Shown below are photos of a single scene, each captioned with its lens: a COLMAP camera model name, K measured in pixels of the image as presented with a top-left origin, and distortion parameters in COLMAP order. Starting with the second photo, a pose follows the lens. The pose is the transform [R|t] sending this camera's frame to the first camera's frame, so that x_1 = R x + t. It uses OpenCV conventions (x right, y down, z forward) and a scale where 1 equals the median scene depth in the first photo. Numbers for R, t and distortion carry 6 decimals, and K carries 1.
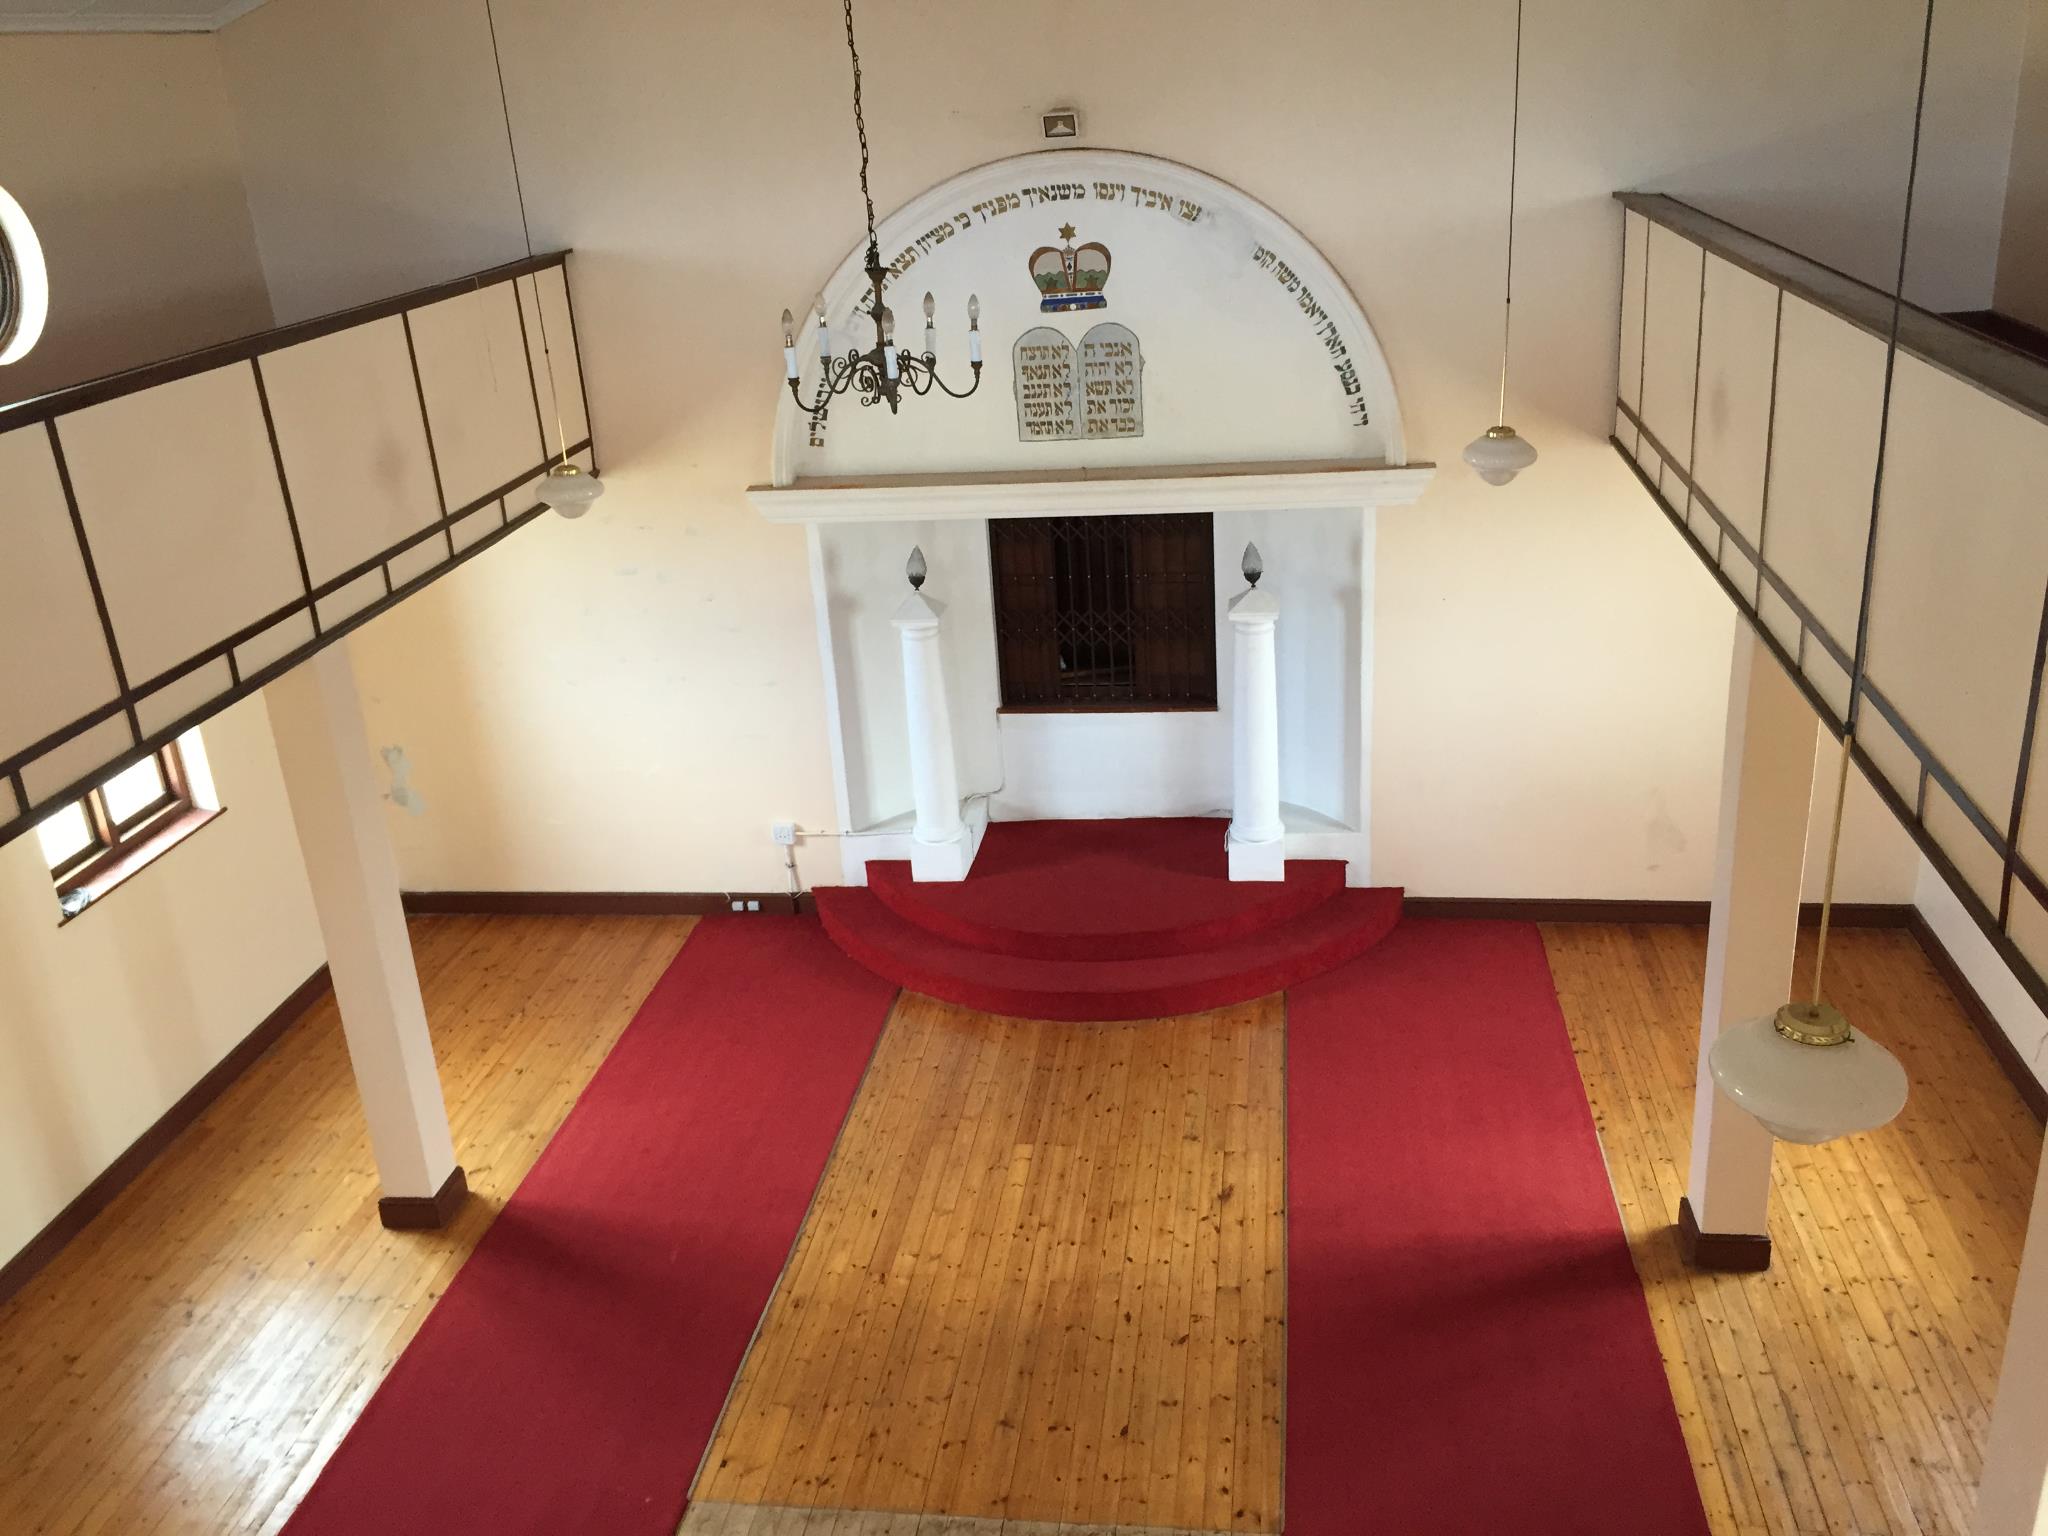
lens RADIAL K [[1764.5, 0, 1024.0], [0, 1764.5, 768.0], [0, 0, 1]] dist [0.058569, -0.002789]
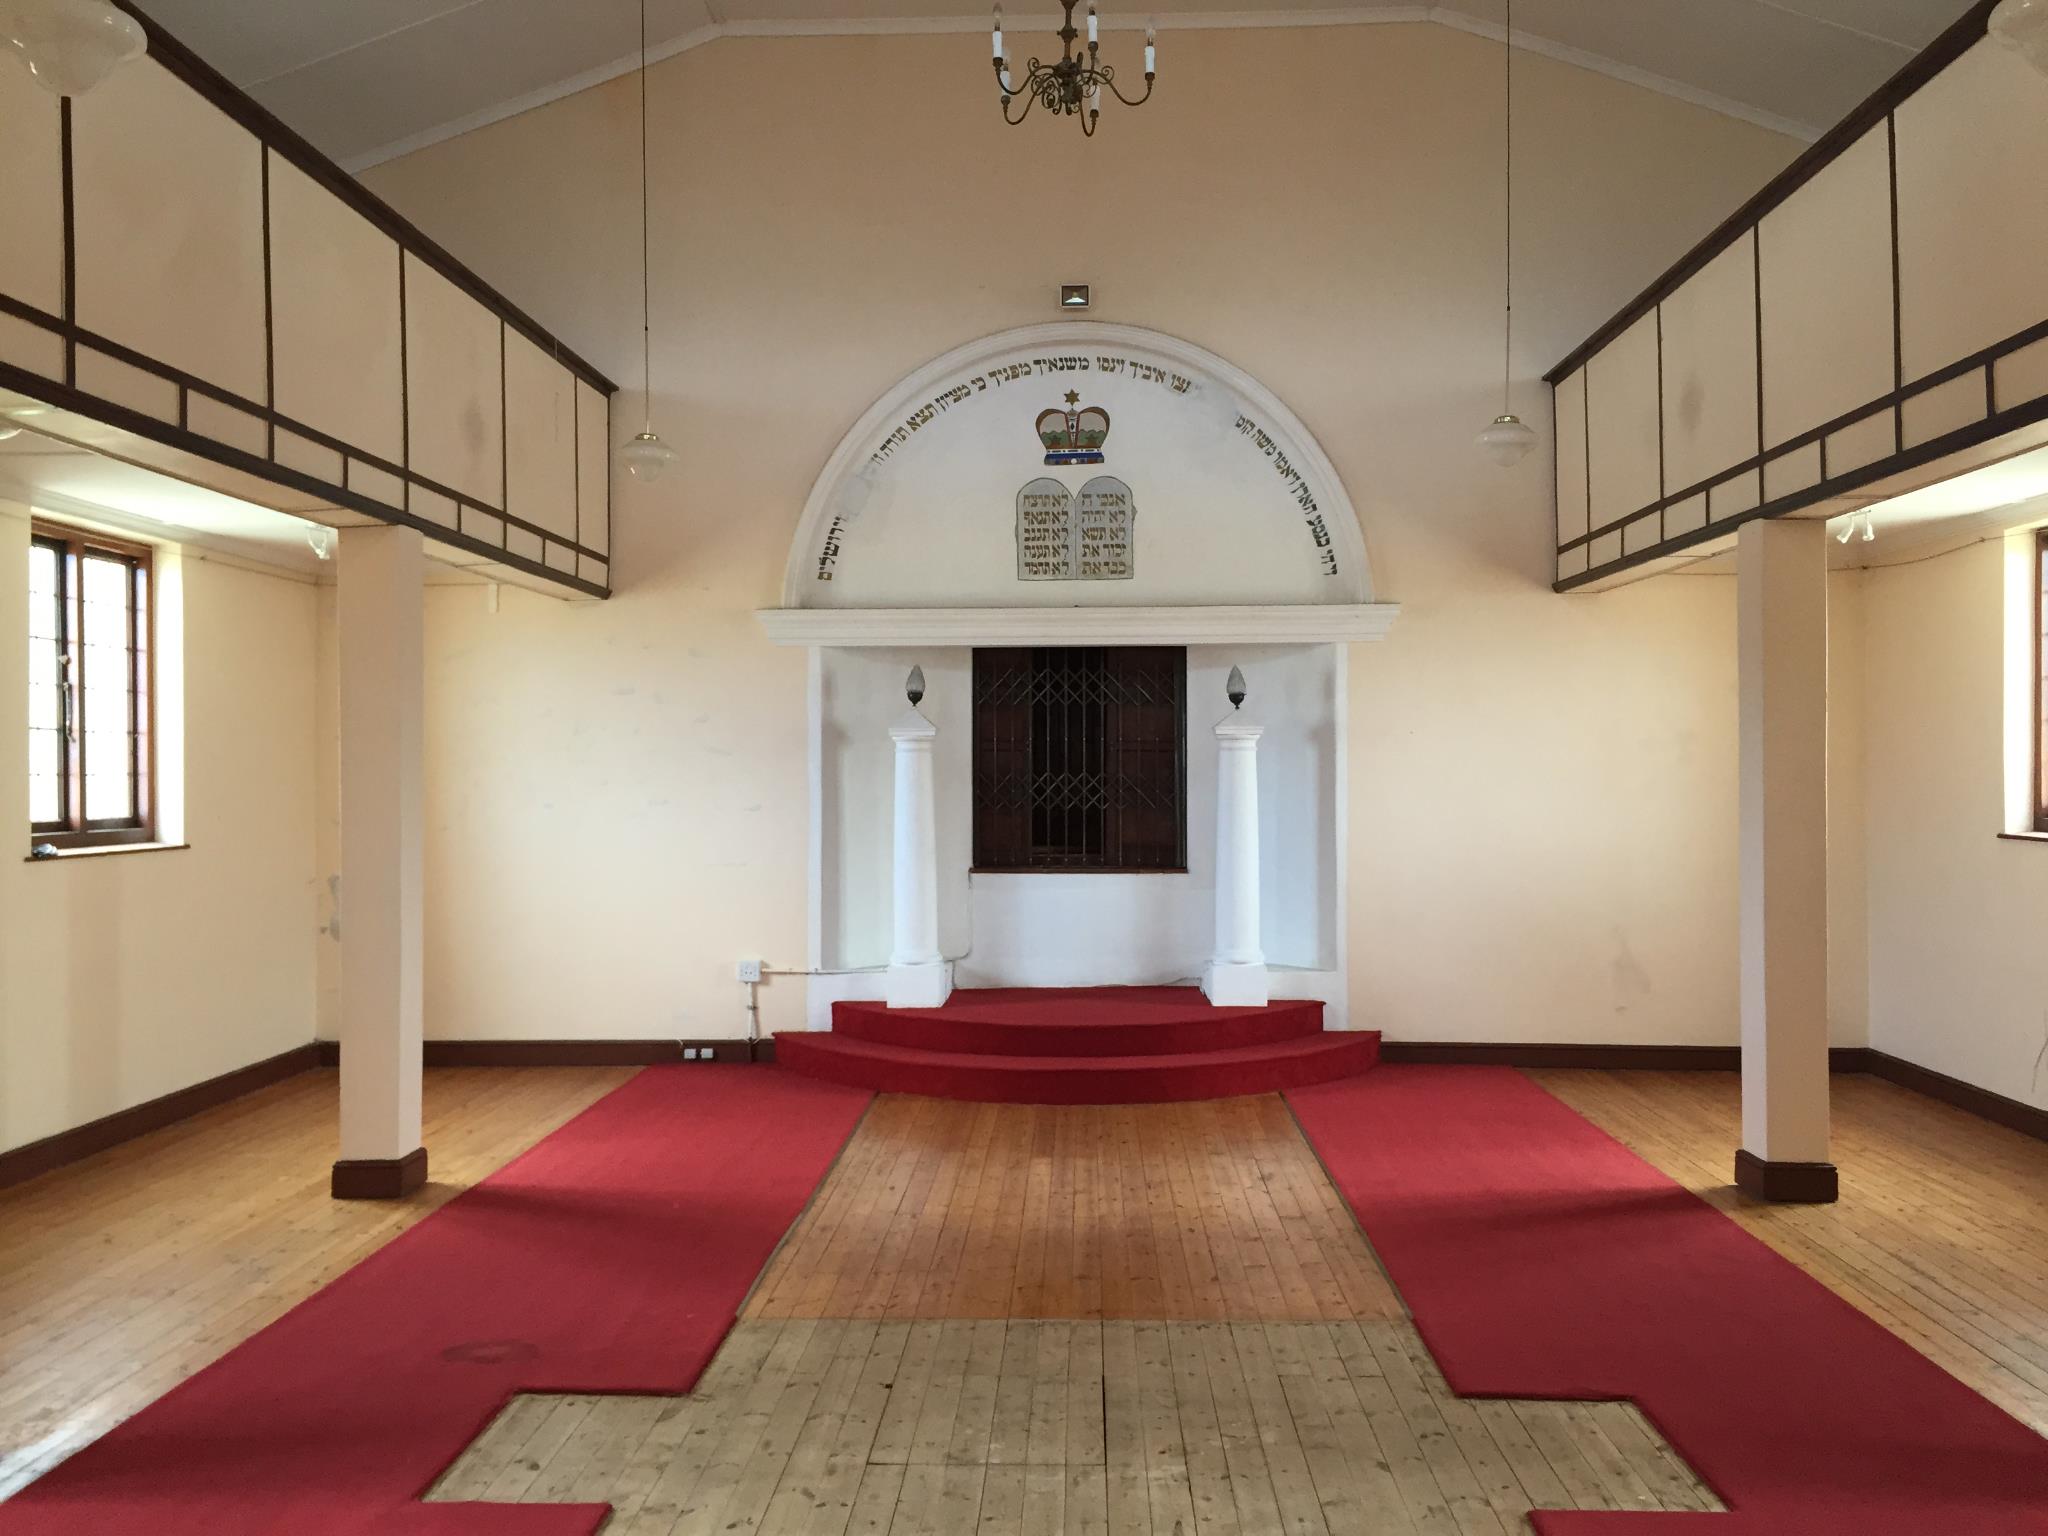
lens RADIAL K [[1764.5, 0, 1024.0], [0, 1764.5, 768.0], [0, 0, 1]] dist [0.058569, -0.002789]
pose [[0.992446, 0.061854, 0.105948, -0.108829], [-0.017248, 0.925366, -0.378681, 0.338477], [-0.121463, 0.373994, 0.919443, 0.054152]]
